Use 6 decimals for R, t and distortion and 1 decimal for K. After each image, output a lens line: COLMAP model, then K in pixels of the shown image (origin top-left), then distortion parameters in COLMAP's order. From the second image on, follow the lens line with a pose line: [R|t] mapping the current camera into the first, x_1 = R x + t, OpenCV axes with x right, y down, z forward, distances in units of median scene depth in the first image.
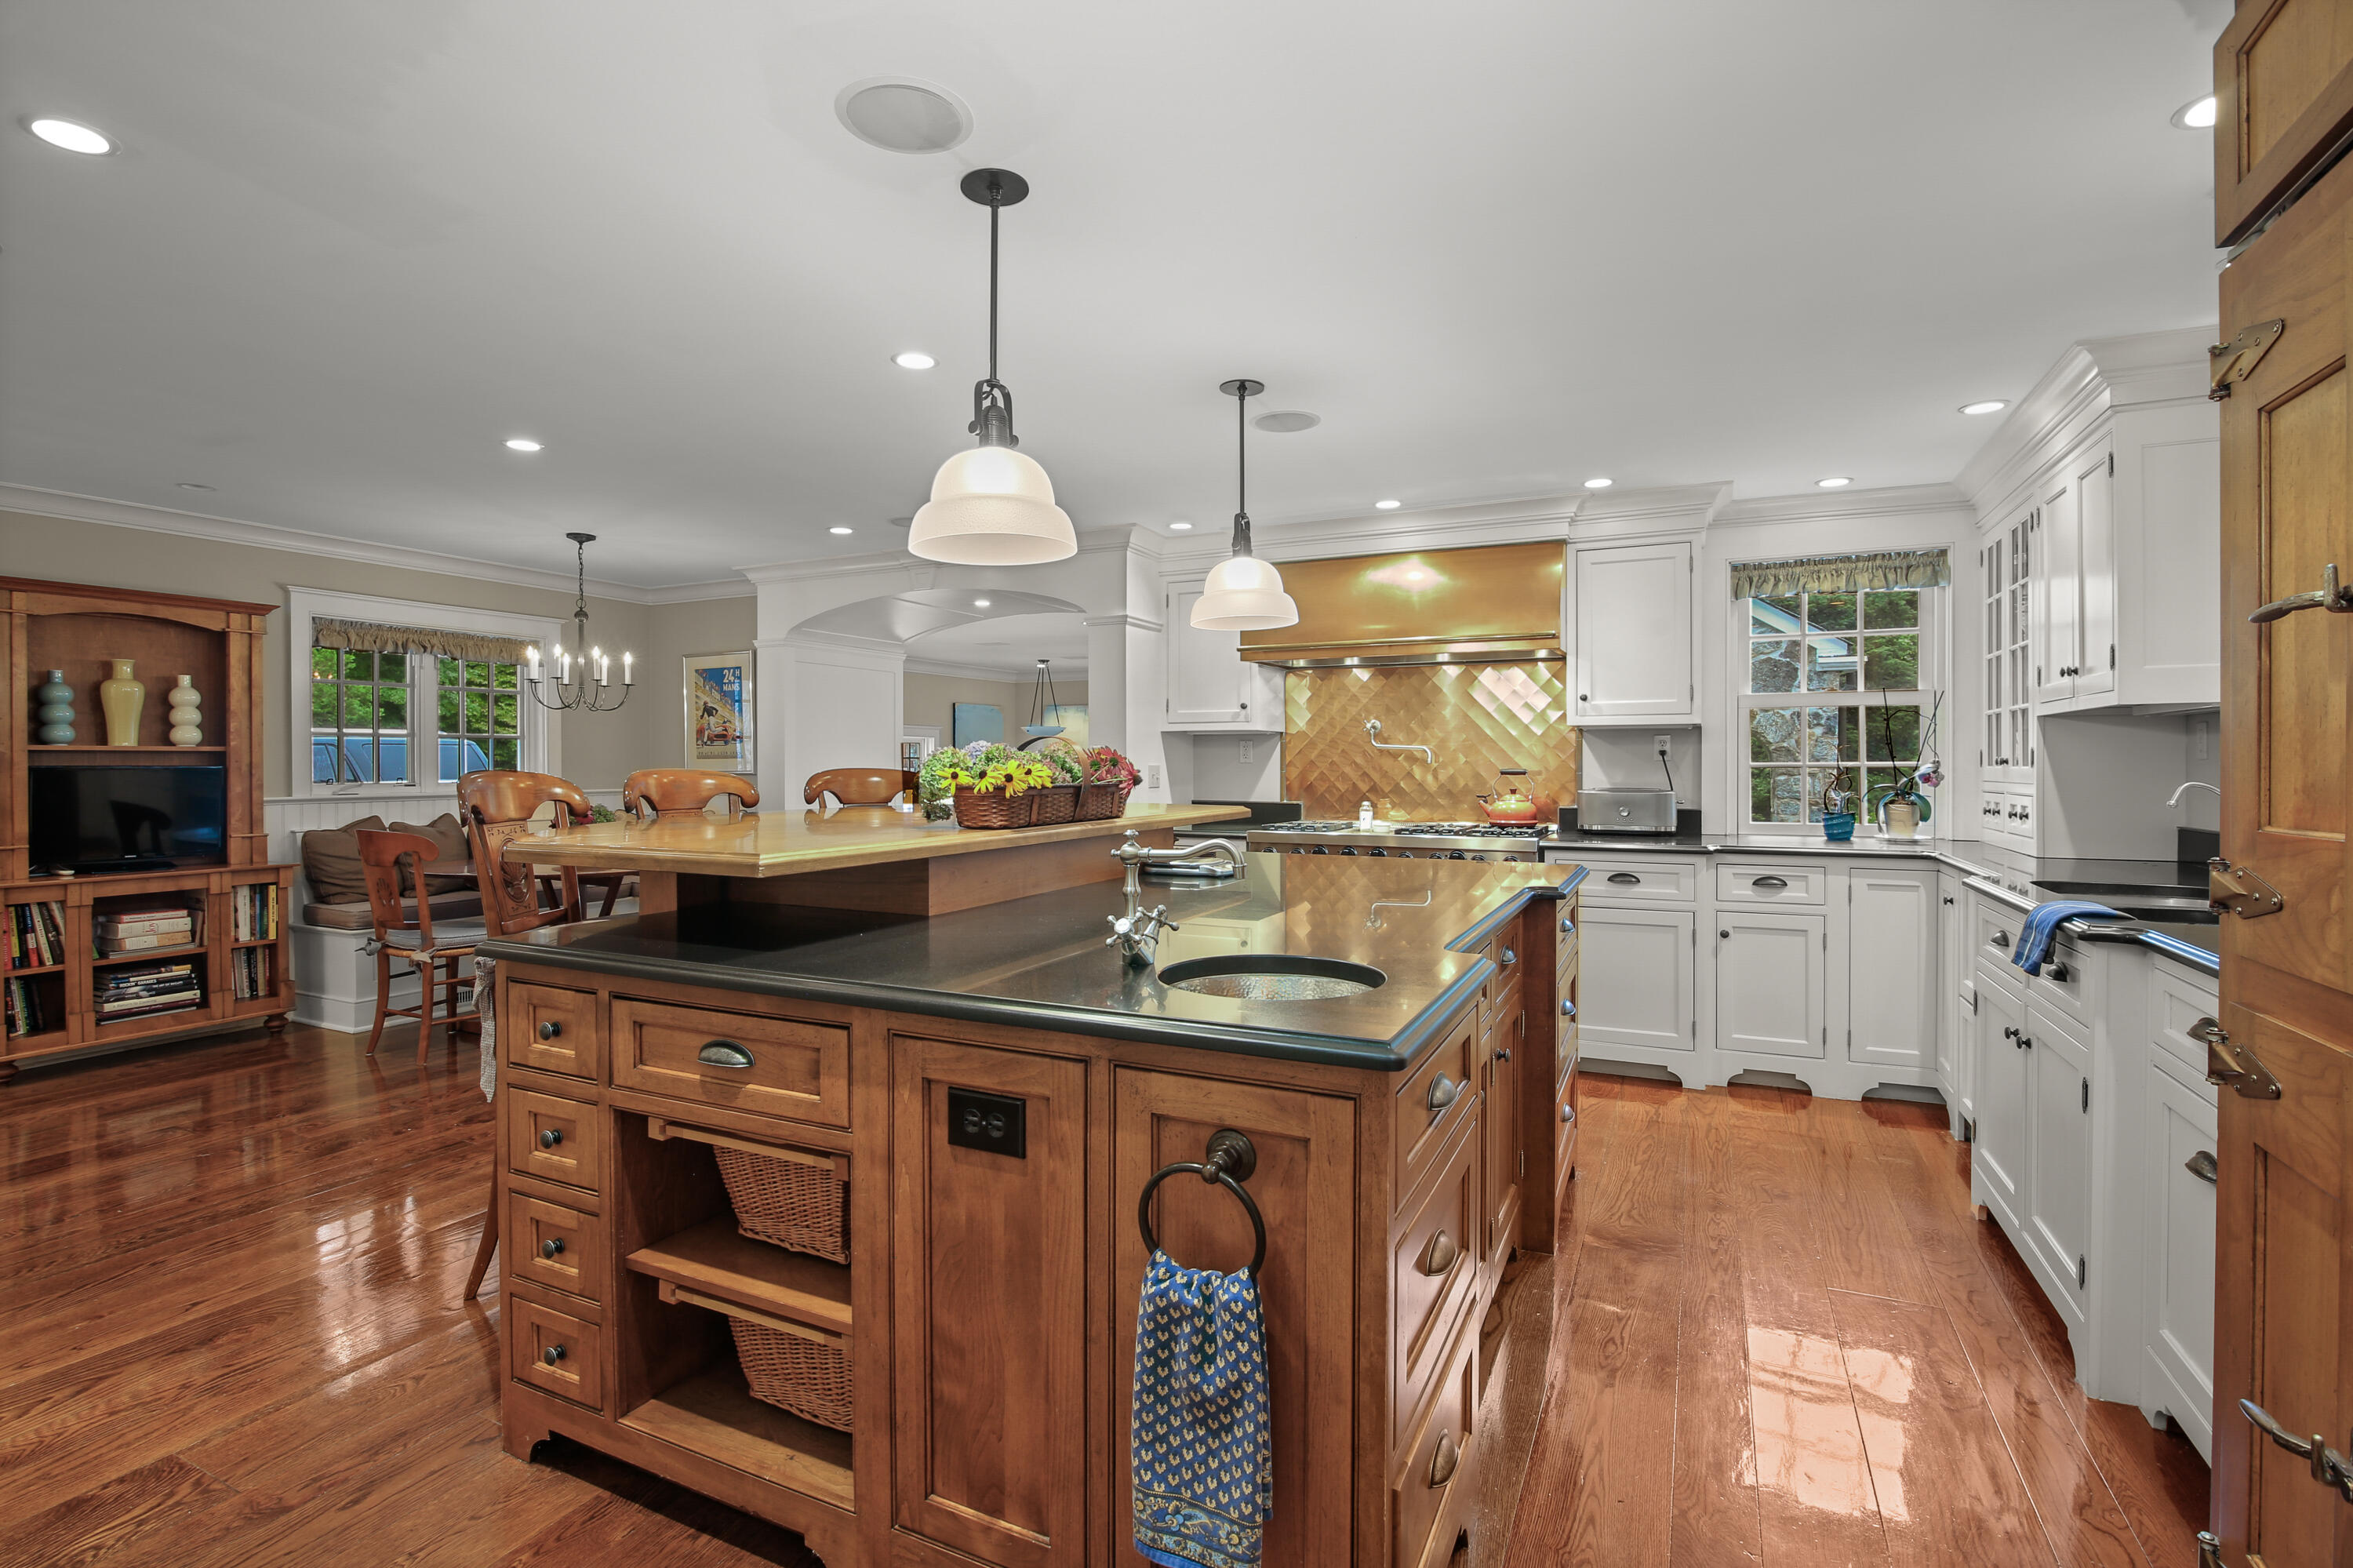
lens RADIAL K [[1105.9, 0, 1172.6], [0, 1105.9, 767.4], [0, 0, 1]] dist [-0.024092, 0.003599]
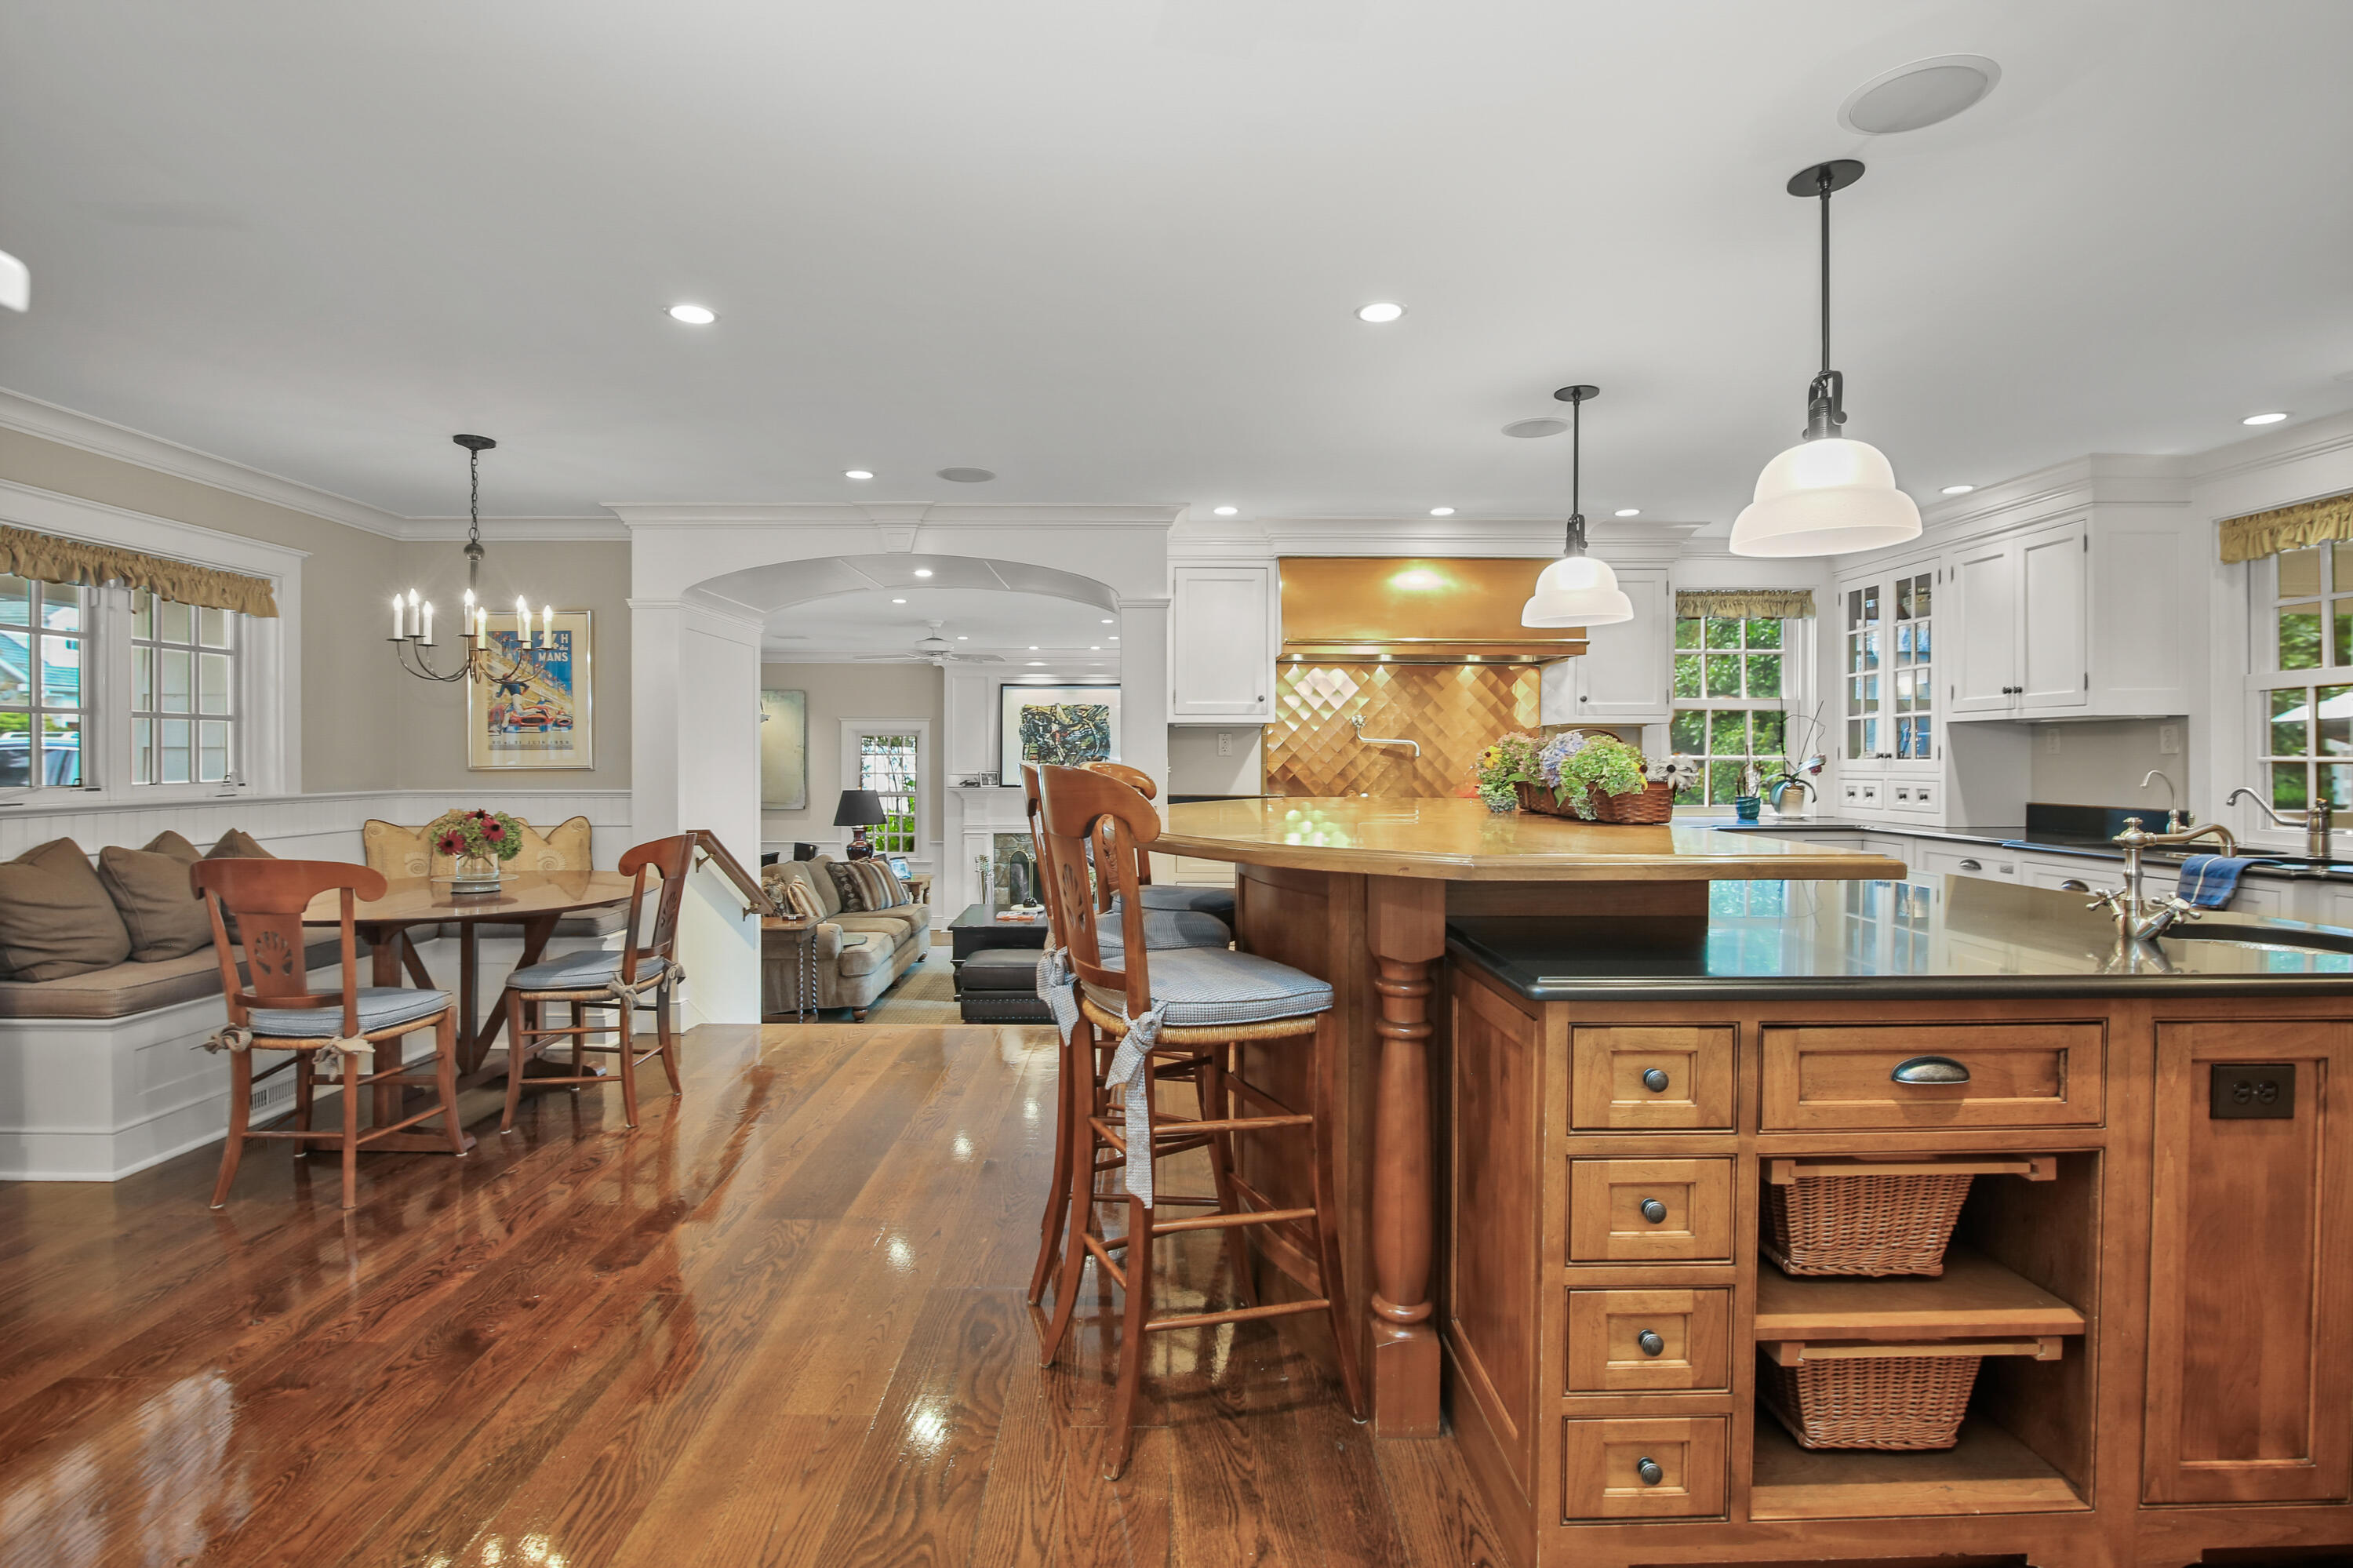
lens RADIAL K [[1105.9, 0, 1172.6], [0, 1105.9, 767.4], [0, 0, 1]] dist [-0.024092, 0.003599]
pose [[0.894034, -0.003301, 0.447987, -0.526193], [0.000618, 0.999981, 0.006135, -0.000081], [-0.447998, -0.005208, 0.894019, 0.177684]]
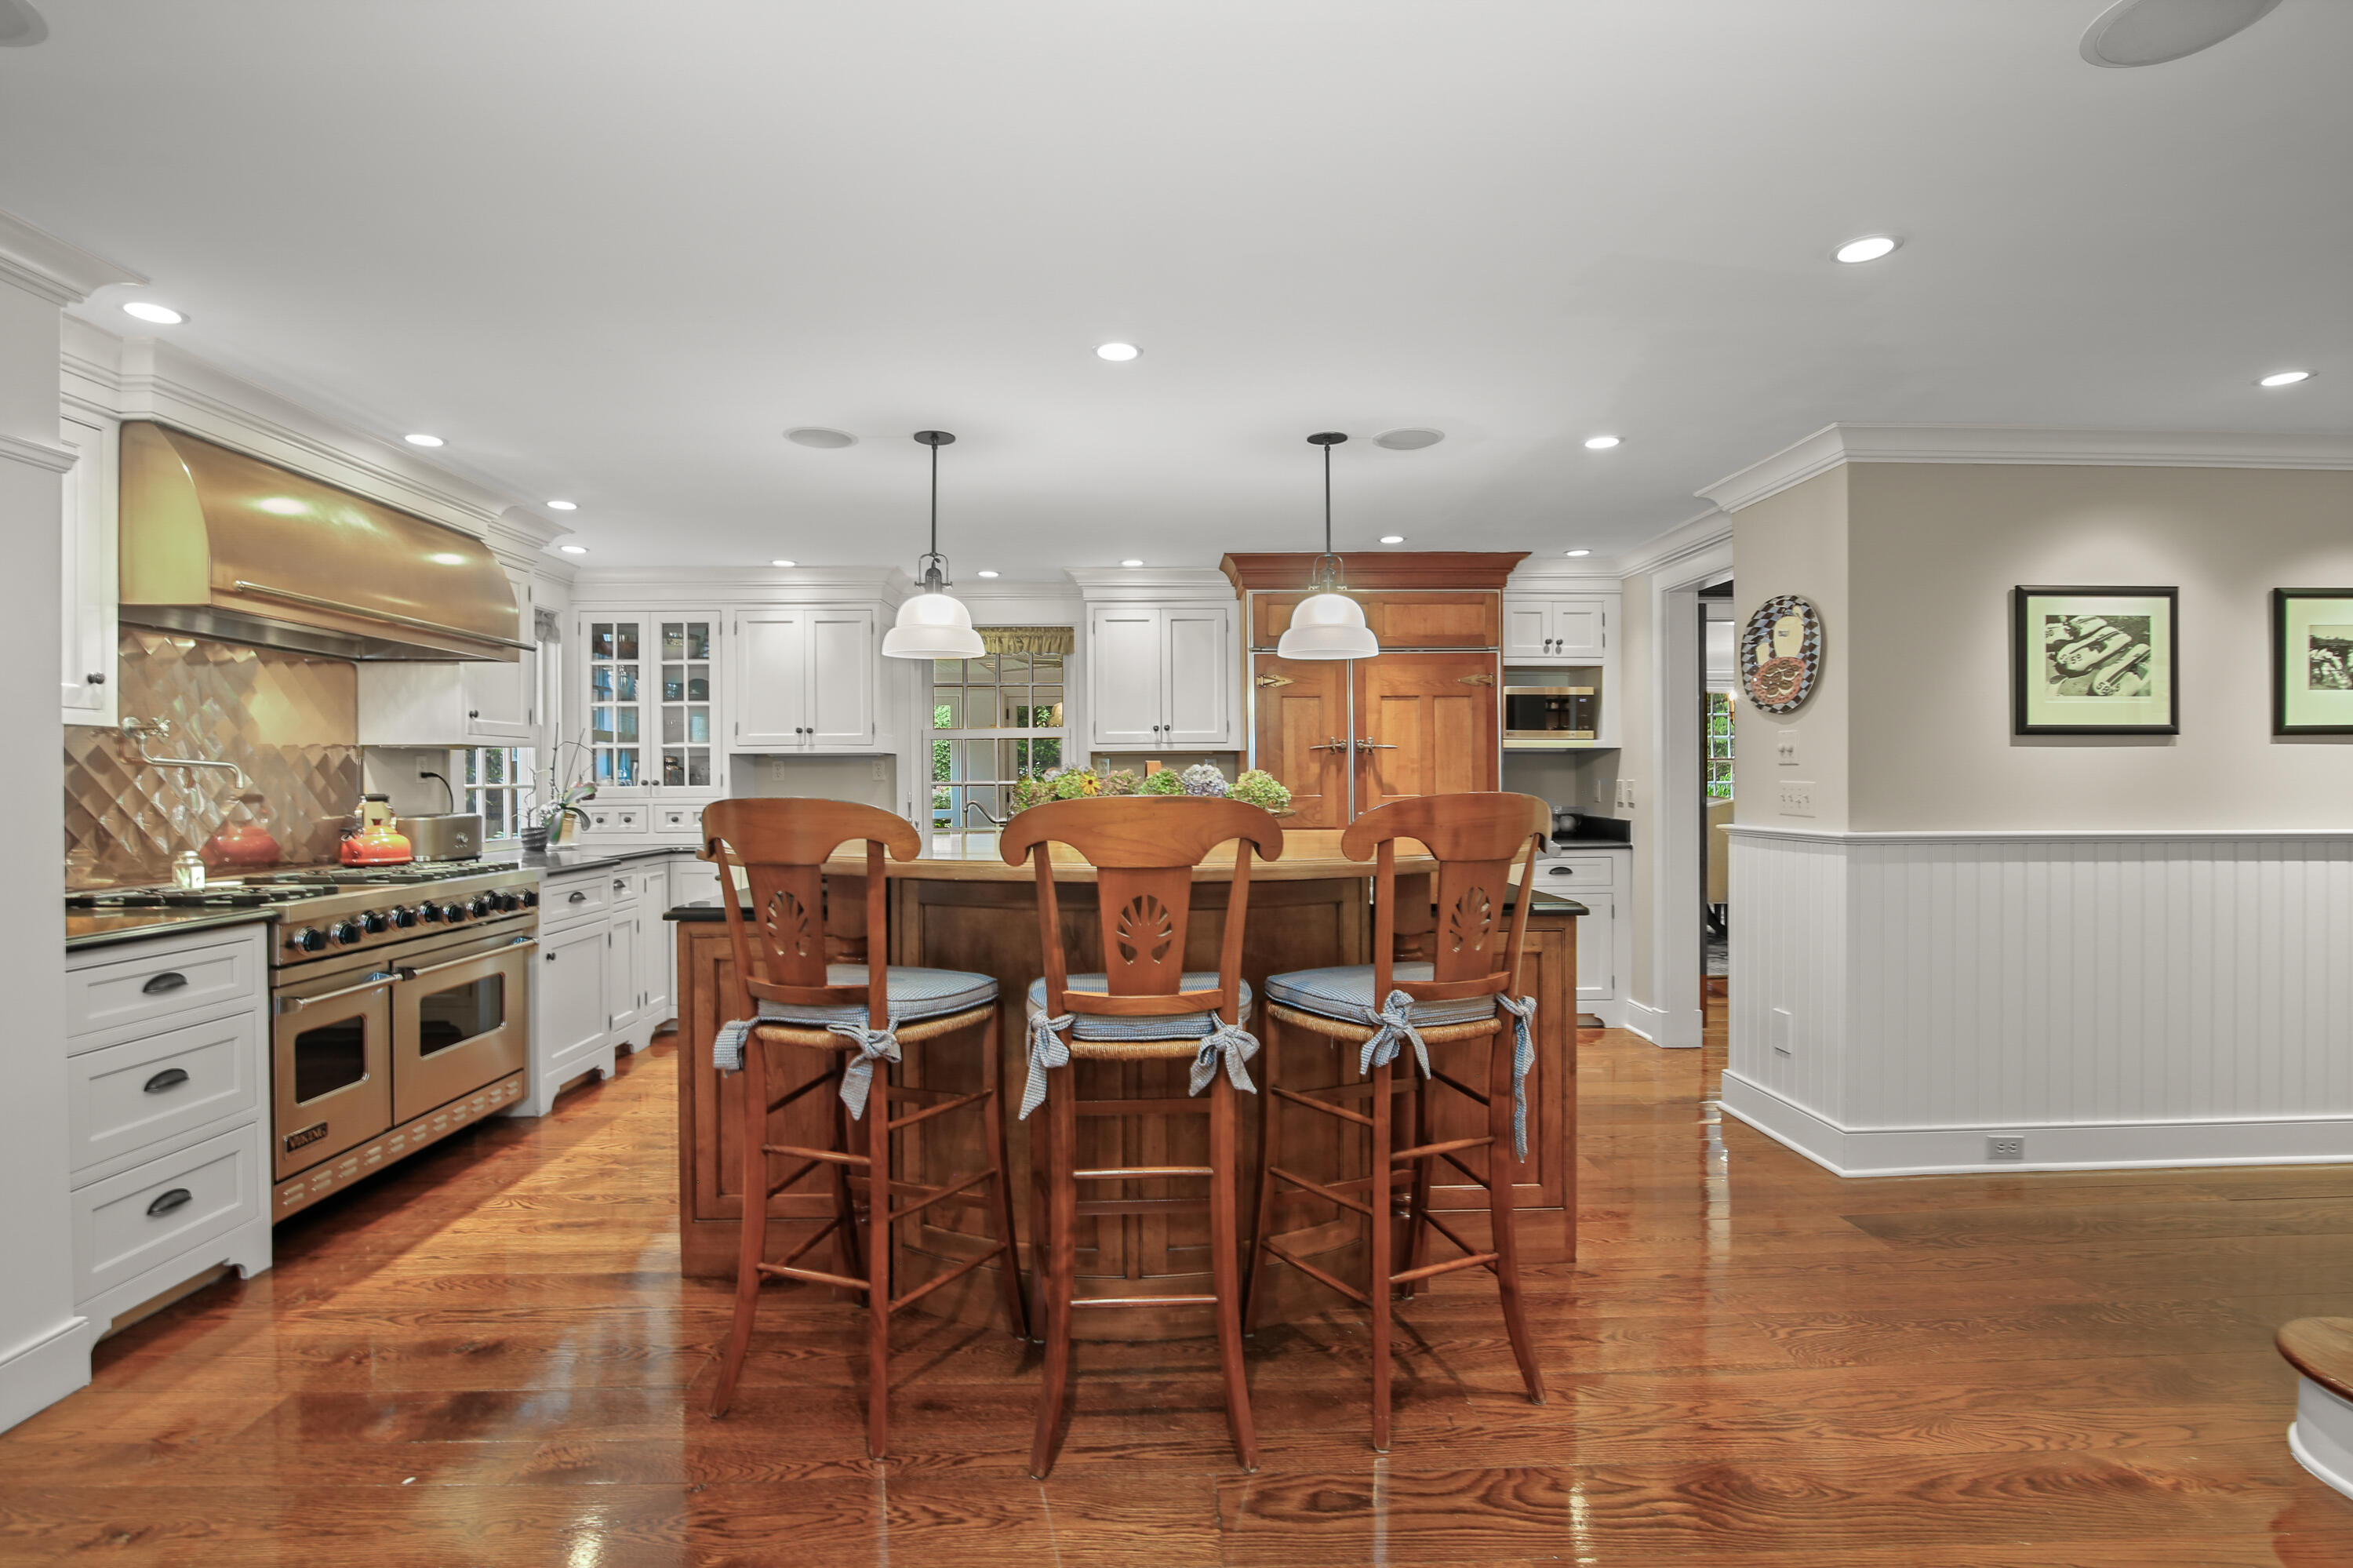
lens RADIAL K [[1103.8, 0, 1174.2], [0, 1103.8, 782.5], [0, 0, 1]] dist [-0.018004, -0.000160]
pose [[-0.459163, -0.000166, 0.888352, -0.718133], [0.009367, 0.999943, 0.005028, -0.006168], [-0.888303, 0.010630, -0.459135, 0.921271]]
